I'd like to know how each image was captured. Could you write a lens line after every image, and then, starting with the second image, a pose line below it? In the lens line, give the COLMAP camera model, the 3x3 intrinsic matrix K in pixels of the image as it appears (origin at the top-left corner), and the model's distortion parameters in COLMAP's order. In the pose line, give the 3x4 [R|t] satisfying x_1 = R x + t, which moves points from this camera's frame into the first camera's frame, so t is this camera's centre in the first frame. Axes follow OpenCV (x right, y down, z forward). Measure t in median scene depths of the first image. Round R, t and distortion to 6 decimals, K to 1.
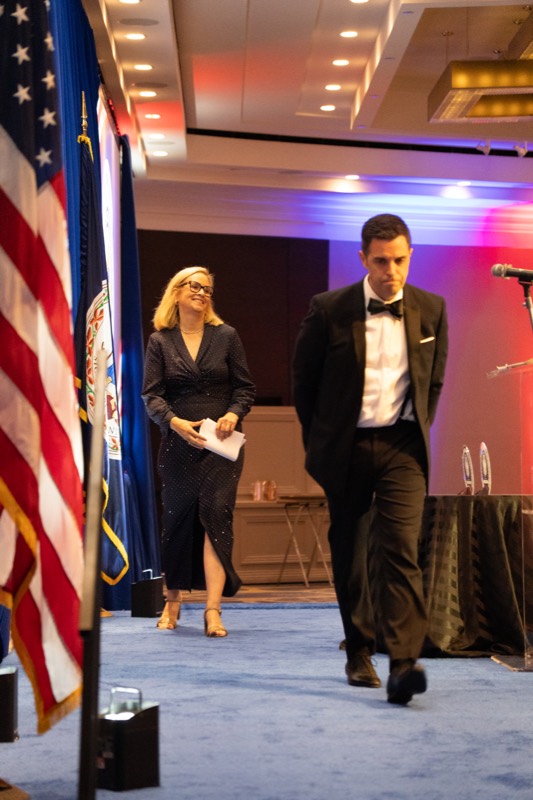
lens RADIAL K [[2284.0, 0, 266.5], [0, 2284.0, 400.0], [0, 0, 1]] dist [0.925969, 0.651087]
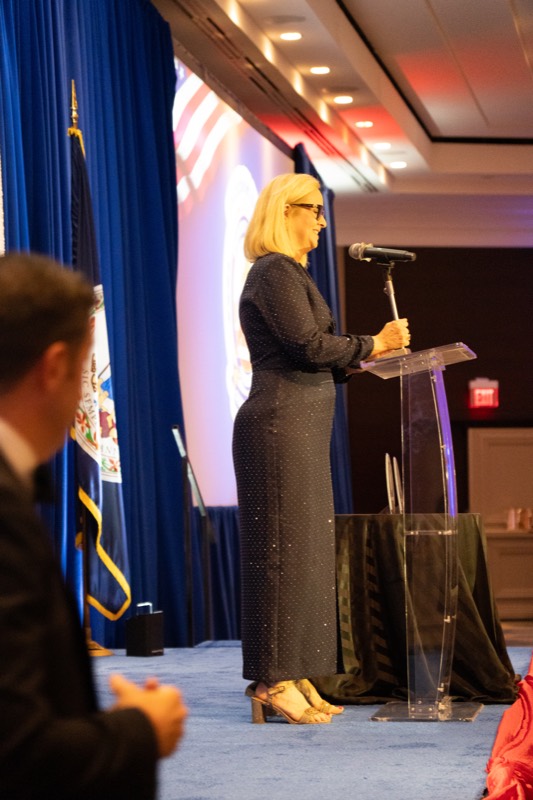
lens RADIAL K [[2284.0, 0, 266.5], [0, 2284.0, 400.0], [0, 0, 1]] dist [0.925969, 0.651087]
pose [[0.981393, -0.019933, -0.190972, 0.168238], [0.017251, 0.999728, -0.015695, 0.008799], [0.191233, 0.012108, 0.981470, 0.117324]]
